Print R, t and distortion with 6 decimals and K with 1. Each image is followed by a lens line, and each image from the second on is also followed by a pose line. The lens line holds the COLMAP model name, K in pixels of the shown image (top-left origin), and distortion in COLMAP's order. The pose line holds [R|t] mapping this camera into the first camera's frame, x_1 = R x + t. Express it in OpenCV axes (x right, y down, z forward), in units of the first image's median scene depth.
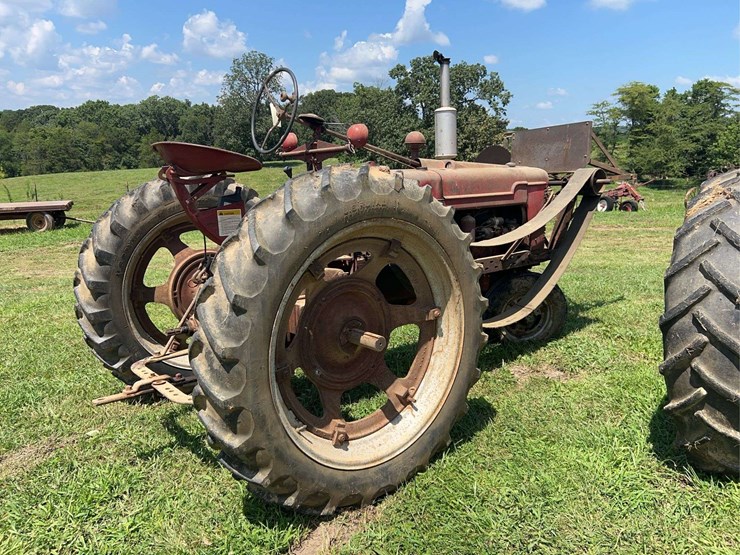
lens RADIAL K [[566.4, 0, 371.3], [0, 566.4, 280.0], [0, 0, 1]] dist [0.042059, -0.047069]
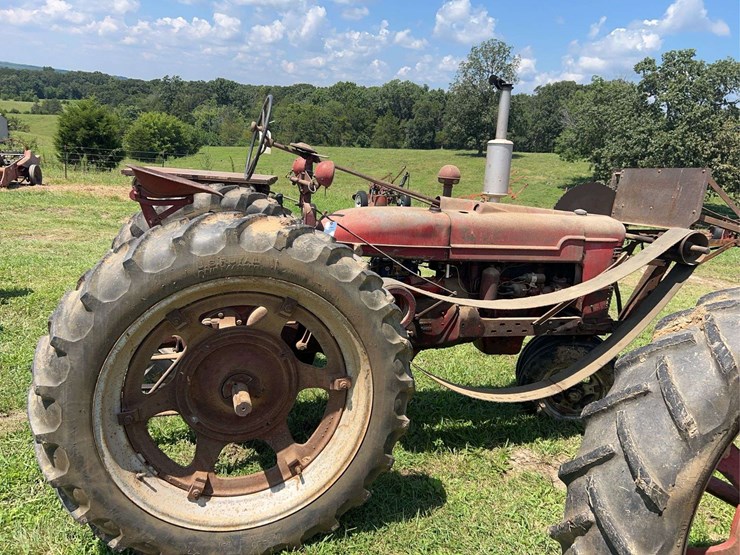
lens RADIAL K [[566.4, 0, 371.3], [0, 566.4, 280.0], [0, 0, 1]] dist [0.042059, -0.047069]
pose [[0.918921, 0.171840, -0.355043, 0.451236], [-0.164182, 0.985067, 0.051836, -0.158433], [0.358649, 0.010659, 0.933412, 0.181403]]
